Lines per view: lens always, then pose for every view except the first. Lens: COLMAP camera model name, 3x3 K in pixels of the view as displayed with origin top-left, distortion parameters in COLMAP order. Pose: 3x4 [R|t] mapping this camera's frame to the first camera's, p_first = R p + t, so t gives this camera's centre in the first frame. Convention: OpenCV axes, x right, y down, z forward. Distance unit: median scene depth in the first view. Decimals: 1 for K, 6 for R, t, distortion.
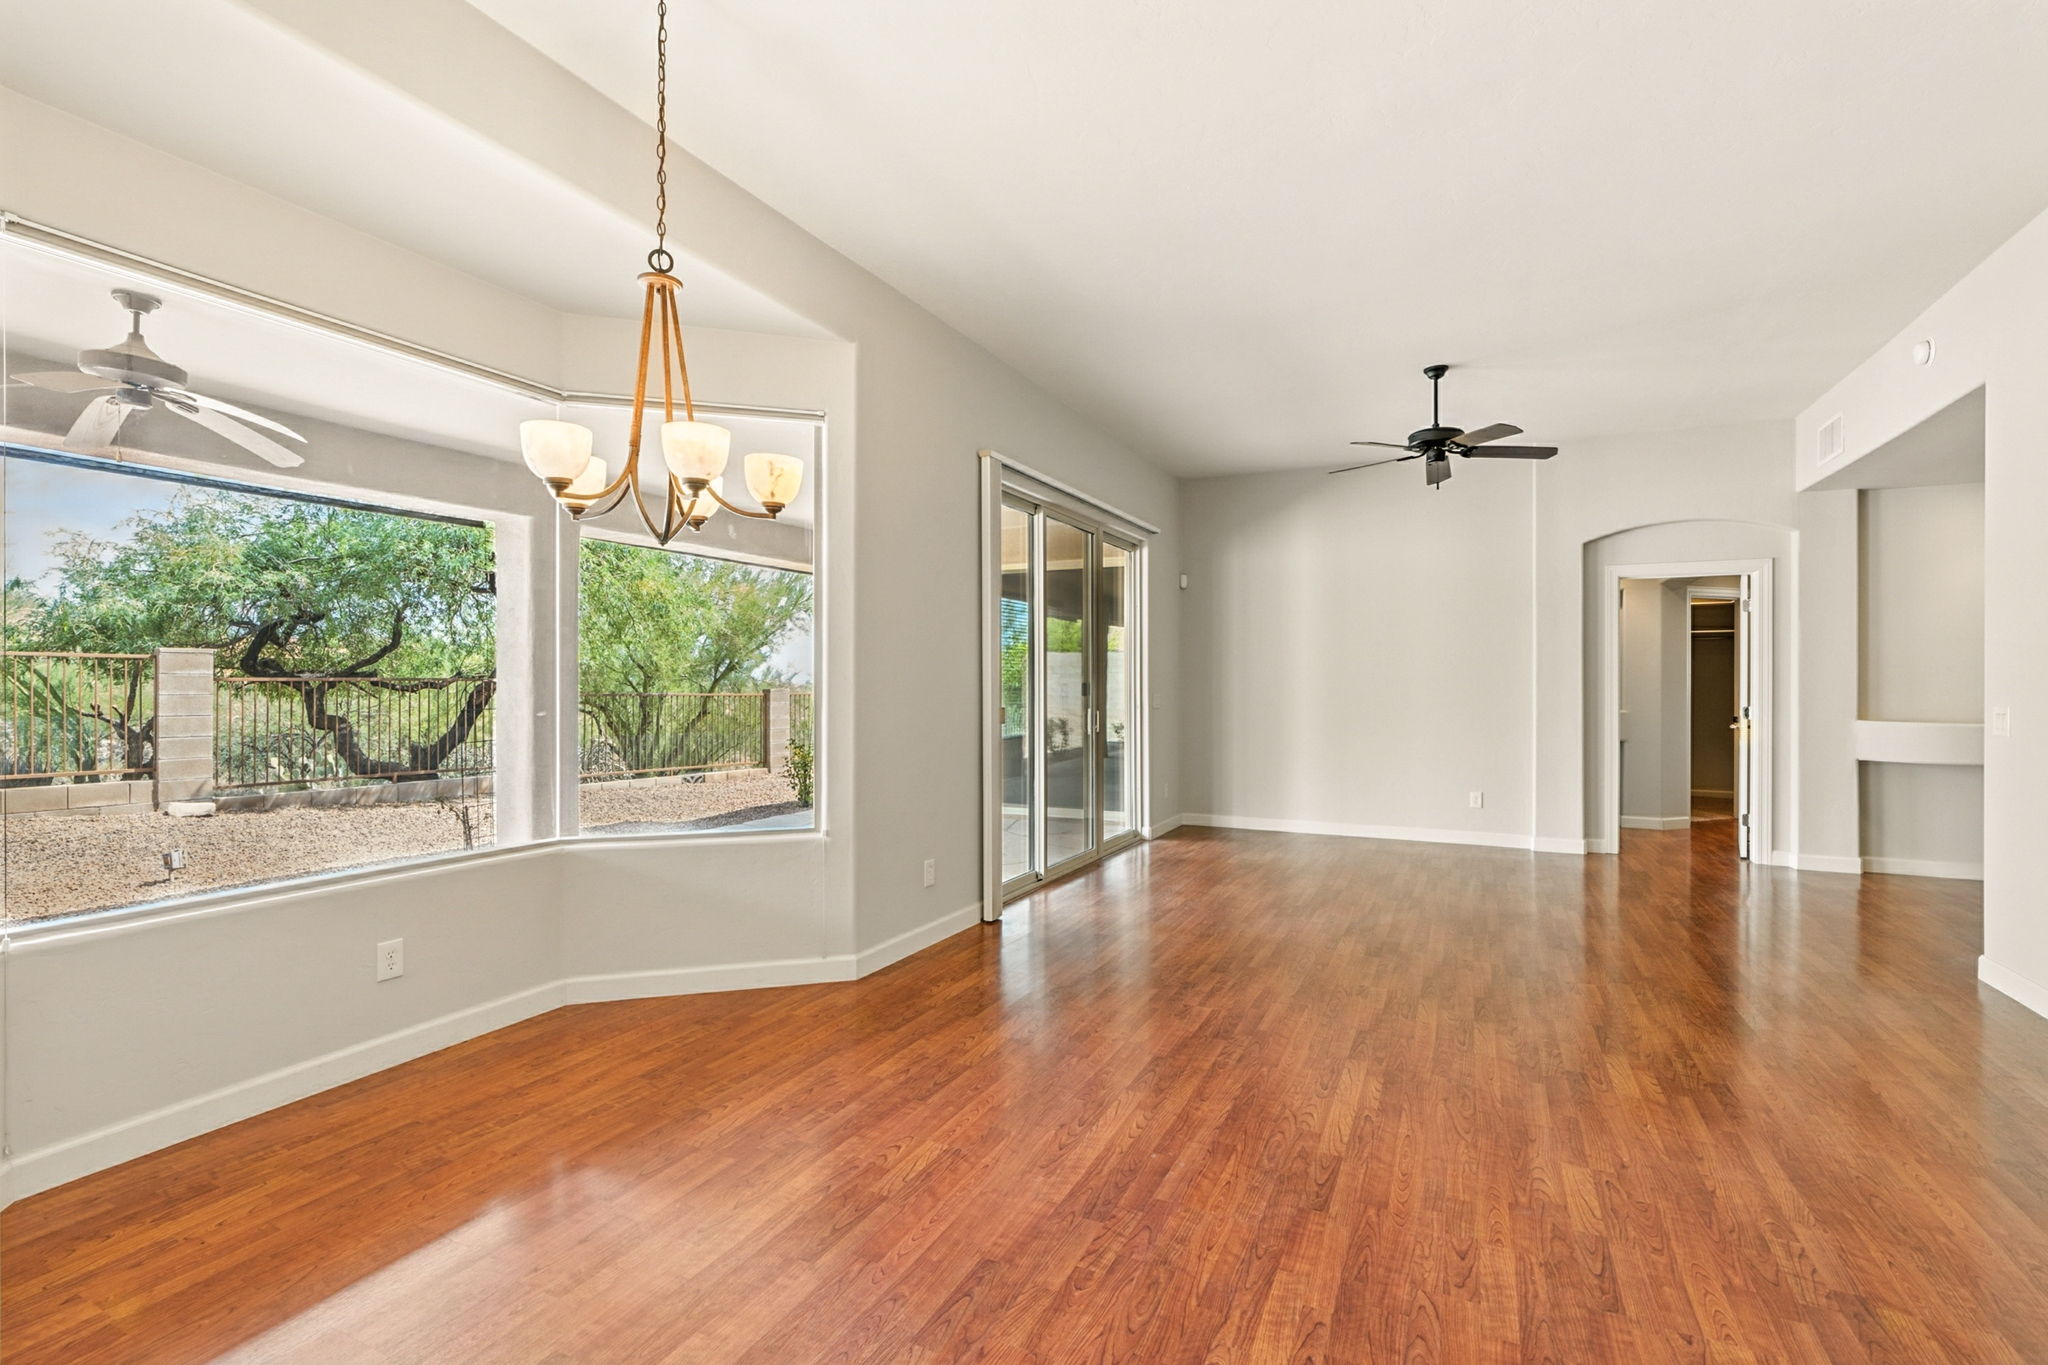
lens RADIAL K [[938.1, 0, 1016.0], [0, 938.1, 677.8], [0, 0, 1]] dist [0.002061, 0.000039]
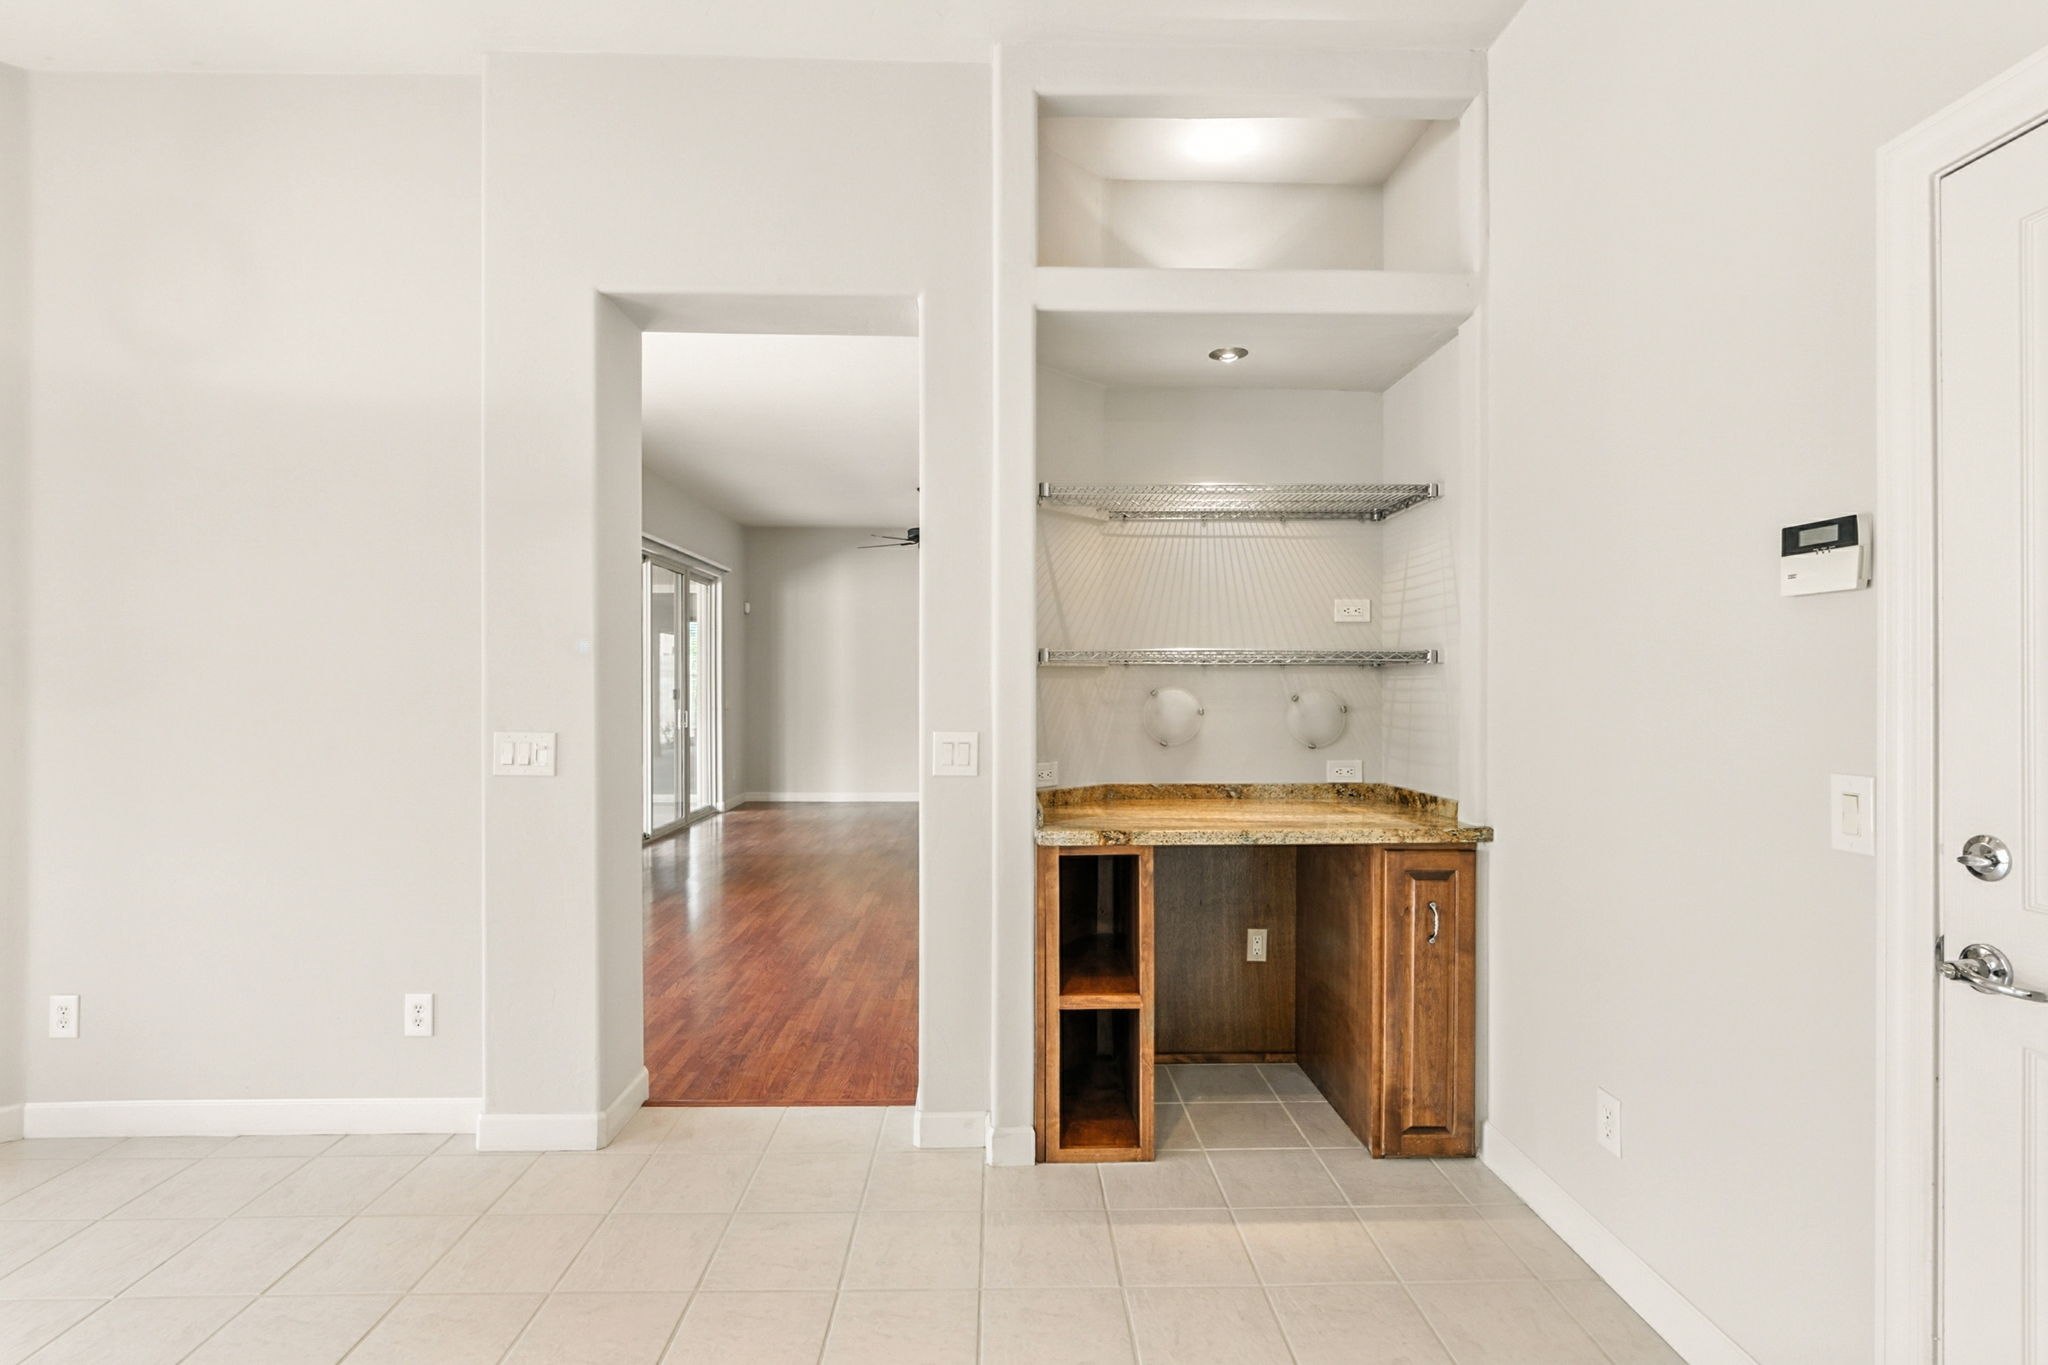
lens RADIAL K [[938.1, 0, 1018.1], [0, 938.1, 681.4], [0, 0, 1]] dist [0.002061, 0.000039]
pose [[0.883102, 0.000051, 0.469181, -0.108147], [-0.000692, 0.999999, 0.001194, -0.007143], [-0.469180, -0.001379, 0.883101, -0.336305]]
